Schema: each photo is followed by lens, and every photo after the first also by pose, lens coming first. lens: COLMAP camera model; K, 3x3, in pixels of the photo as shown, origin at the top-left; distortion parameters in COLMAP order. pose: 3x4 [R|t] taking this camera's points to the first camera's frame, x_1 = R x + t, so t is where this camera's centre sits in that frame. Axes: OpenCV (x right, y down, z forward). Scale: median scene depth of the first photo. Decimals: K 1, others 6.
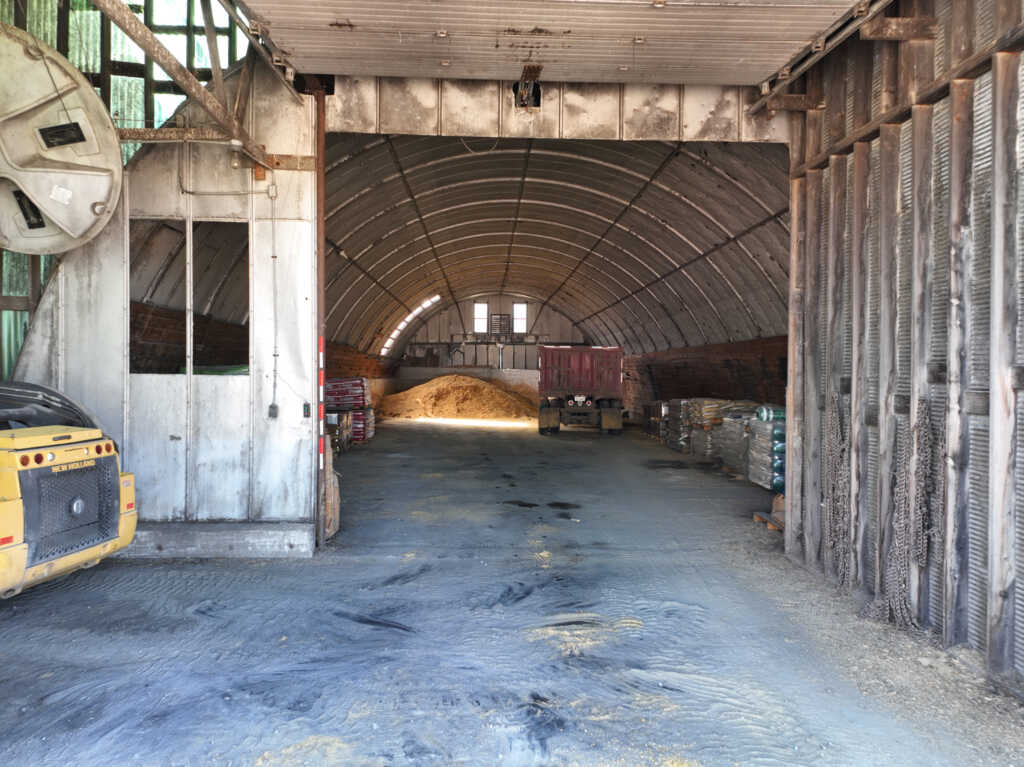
lens RADIAL K [[716.7, 0, 512.3], [0, 716.7, 384.4], [0, 0, 1]] dist [0.006398, 0.007044]
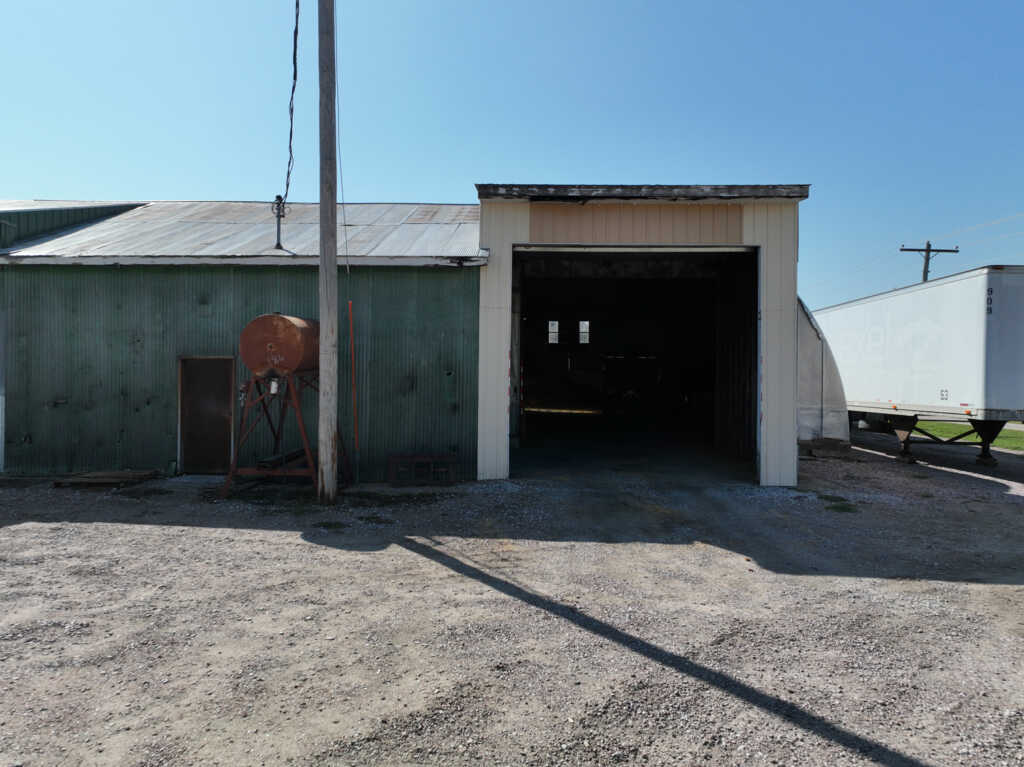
lens RADIAL K [[716.7, 0, 512.5], [0, 716.7, 381.9], [0, 0, 1]] dist [0.006398, 0.007044]
pose [[0.997367, -0.001956, -0.072492, -0.045742], [0.001490, 0.999978, -0.006476, 0.008742], [0.072503, 0.006351, 0.997348, -0.547508]]
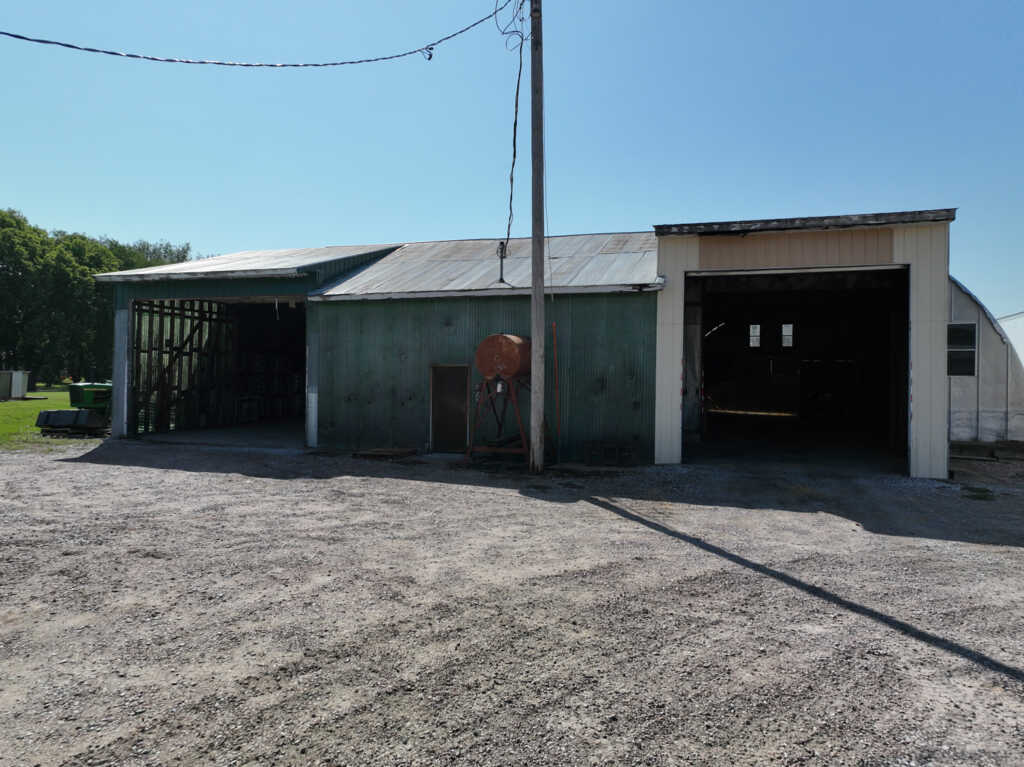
lens RADIAL K [[716.7, 0, 510.8], [0, 716.7, 381.5], [0, 0, 1]] dist [0.006398, 0.007044]
pose [[0.934479, -0.000647, -0.356018, 0.009907], [-0.003441, 0.999935, -0.010849, 0.010606], [0.356002, 0.011363, 0.934416, -0.707273]]
